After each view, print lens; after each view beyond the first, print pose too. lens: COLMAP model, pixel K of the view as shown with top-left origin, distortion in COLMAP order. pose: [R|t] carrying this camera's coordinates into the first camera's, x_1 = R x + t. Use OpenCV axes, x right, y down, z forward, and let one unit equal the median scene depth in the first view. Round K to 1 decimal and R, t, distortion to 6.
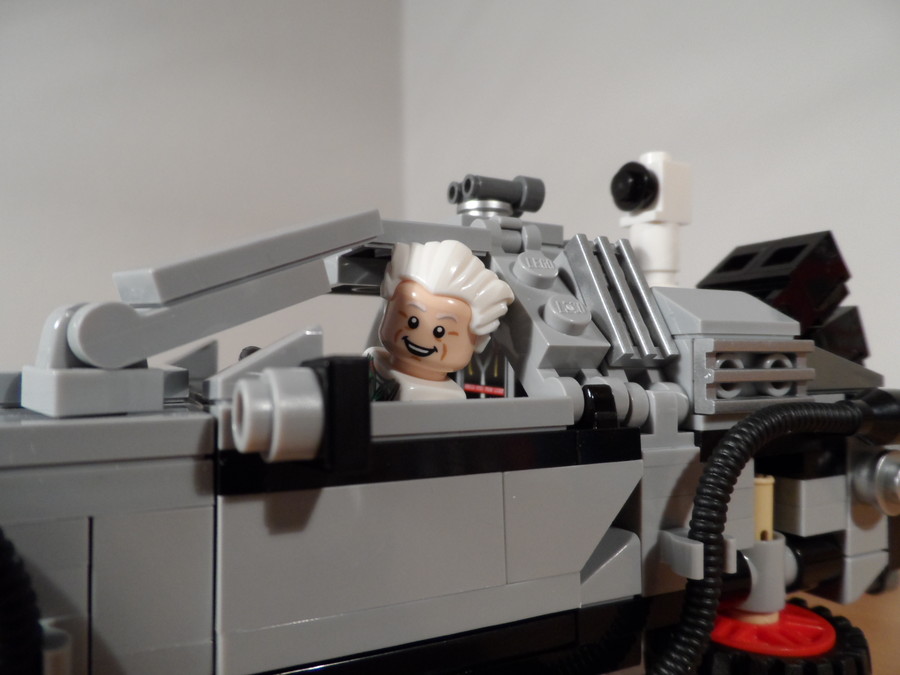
lens RADIAL K [[682.1, 0, 450.0], [0, 682.1, 337.5], [0, 0, 1]] dist [-0.012919, -0.006490]
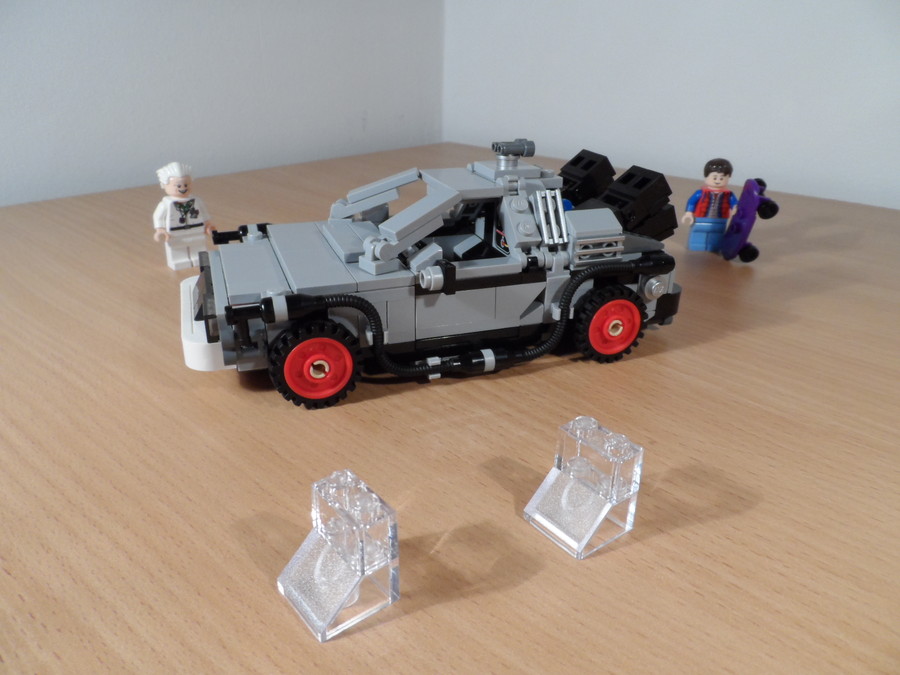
lens RADIAL K [[682.1, 0, 450.0], [0, 682.1, 337.5], [0, 0, 1]] dist [-0.012919, -0.006490]
pose [[0.993346, 0.062747, -0.096572, 0.154925], [-0.015160, 0.902488, 0.430447, -0.805438], [0.114165, -0.426119, 0.897435, -1.681150]]
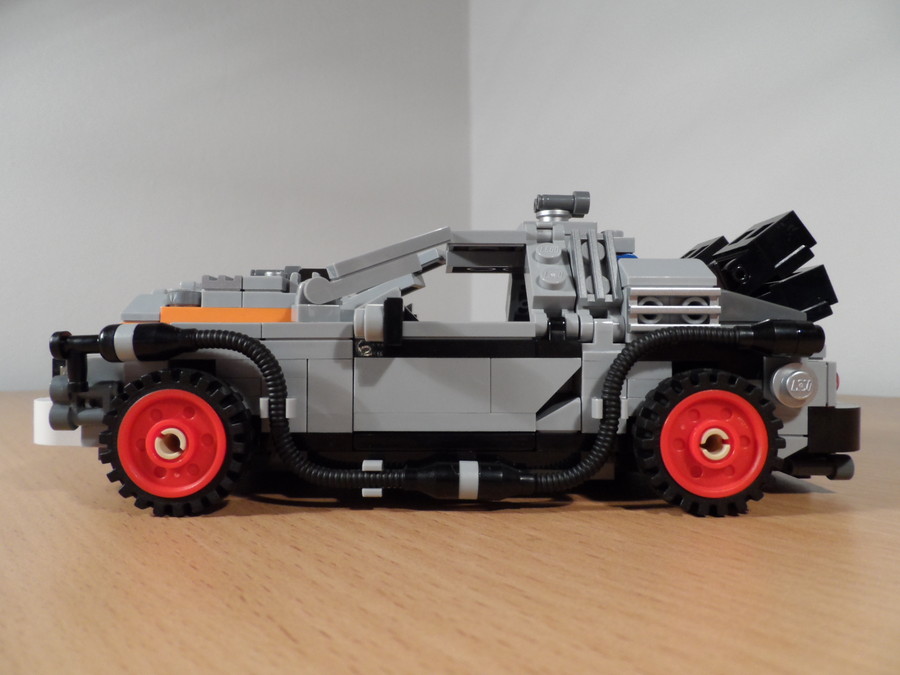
lens RADIAL K [[644.1, 0, 453.5], [0, 644.1, 351.0], [0, 0, 1]] dist [-0.004407, -0.000780]
pose [[0.898682, 0.008072, -0.438527, 0.668053], [0.008792, 0.999298, 0.036411, 0.093806], [0.438513, -0.036577, 0.897980, -0.614962]]
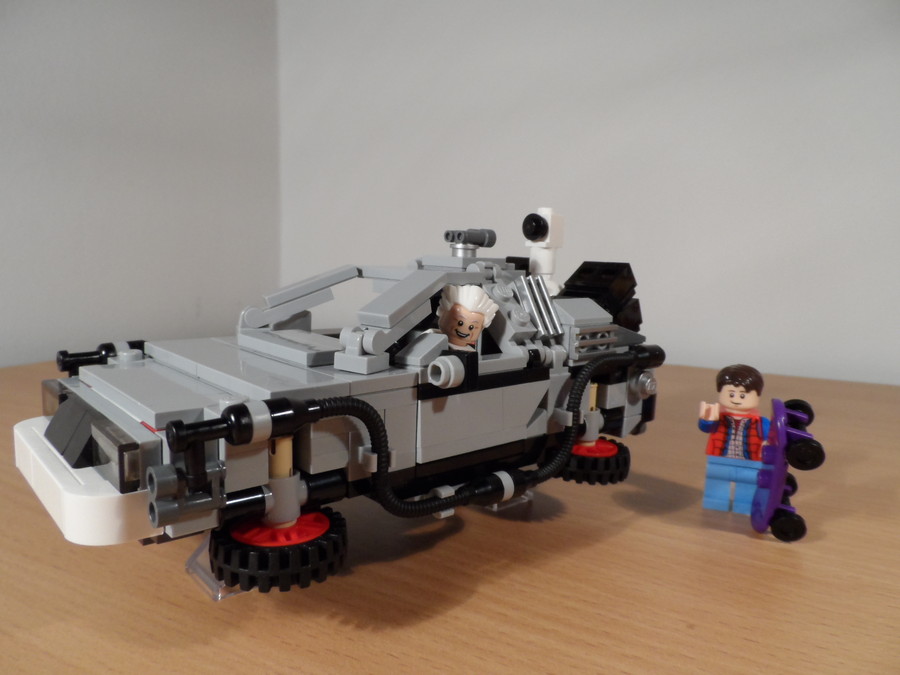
lens RADIAL K [[681.1, 0, 450.0], [0, 681.1, 337.5], [0, 0, 1]] dist [-0.010826, -0.015608]
pose [[0.967728, -0.004615, 0.251956, -0.619393], [-0.036422, 0.986773, 0.157967, -0.312412], [-0.249352, -0.162045, 0.954759, -1.107384]]
